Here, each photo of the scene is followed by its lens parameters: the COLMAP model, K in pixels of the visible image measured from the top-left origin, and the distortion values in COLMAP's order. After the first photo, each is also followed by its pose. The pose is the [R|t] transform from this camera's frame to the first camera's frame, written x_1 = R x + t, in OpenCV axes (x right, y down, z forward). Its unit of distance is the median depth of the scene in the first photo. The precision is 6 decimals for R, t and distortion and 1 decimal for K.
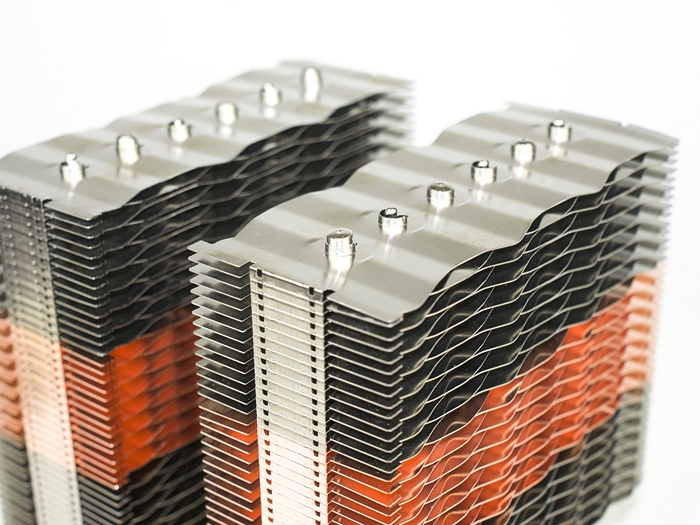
lens RADIAL K [[1163.5, 0, 350.0], [0, 1163.5, 262.5], [0, 0, 1]] dist [-0.036855, -0.090539]
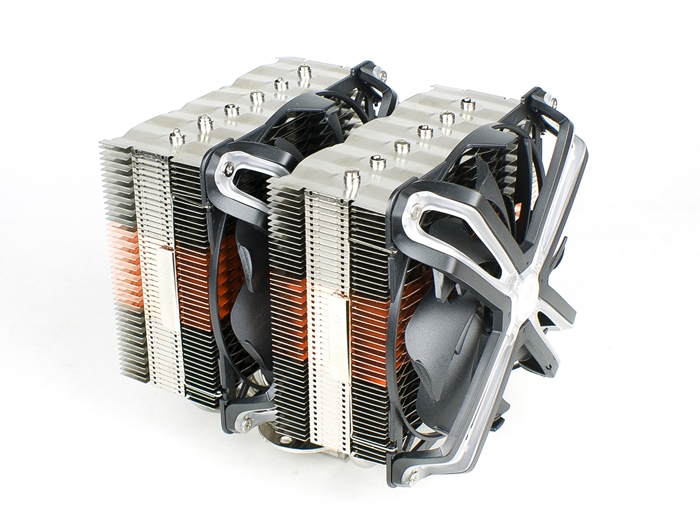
lens RADIAL K [[1179.5, 0, 350.0], [0, 1179.5, 262.5], [0, 0, 1]] dist [-0.013344, -0.003737]
pose [[0.995525, -0.041064, 0.085107, -0.165049], [0.037411, 0.998327, 0.044090, 0.035609], [-0.086775, -0.040709, 0.995396, -0.788330]]
